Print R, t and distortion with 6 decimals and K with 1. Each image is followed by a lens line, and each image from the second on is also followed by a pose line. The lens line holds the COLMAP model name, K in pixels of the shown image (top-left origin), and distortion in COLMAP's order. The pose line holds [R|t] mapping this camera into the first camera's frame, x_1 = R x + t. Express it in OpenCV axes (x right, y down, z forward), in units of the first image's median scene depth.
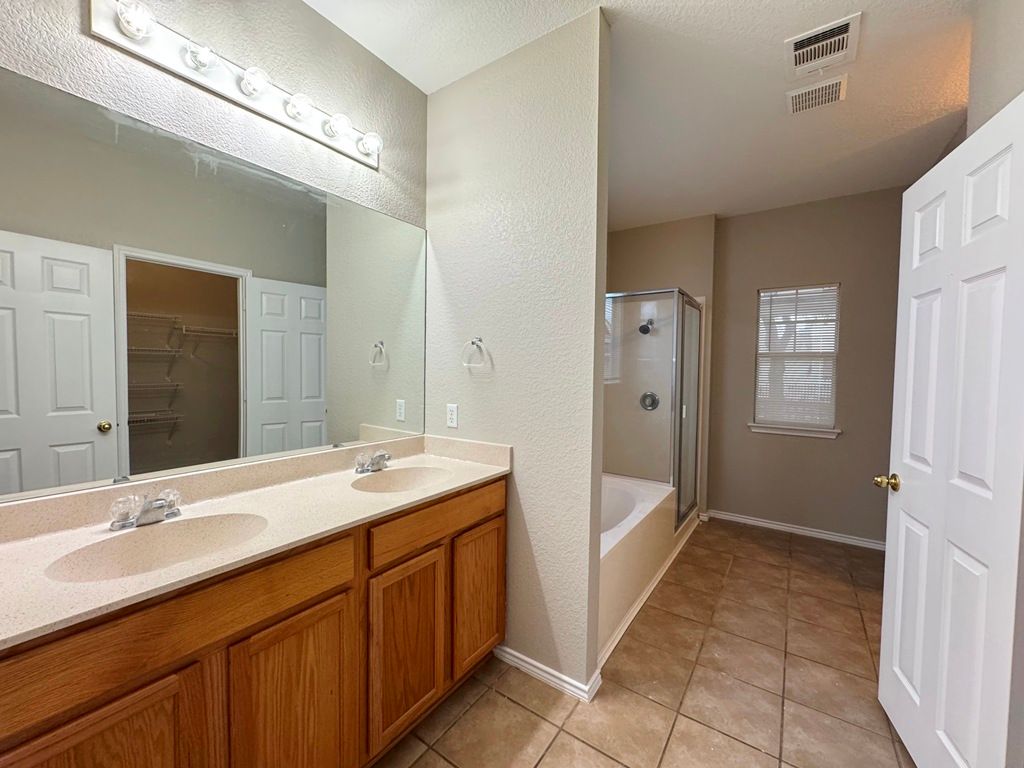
lens RADIAL K [[409.1, 0, 508.1], [0, 409.1, 383.3], [0, 0, 1]] dist [-0.000810, 0.000003]
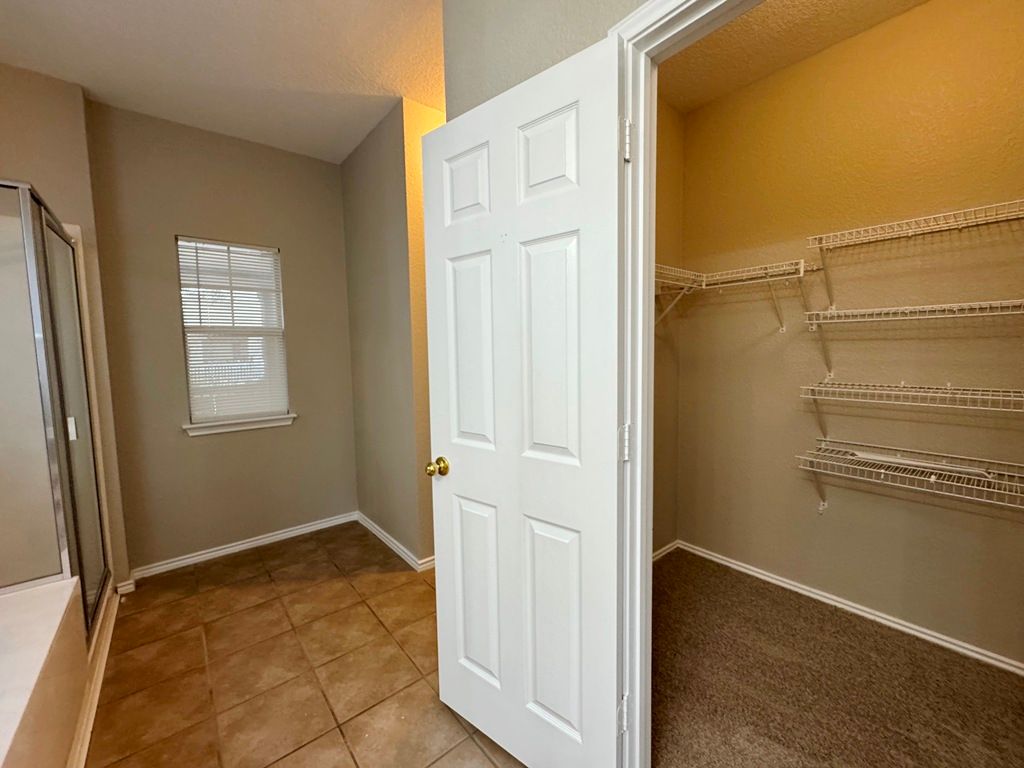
lens RADIAL K [[409.1, 0, 504.7], [0, 409.1, 382.3], [0, 0, 1]] dist [-0.000810, 0.000003]
pose [[0.256968, -0.094368, 0.961801, 0.068972], [0.056549, 0.994984, 0.082516, -0.004758], [-0.964764, 0.033185, 0.261016, 0.332568]]
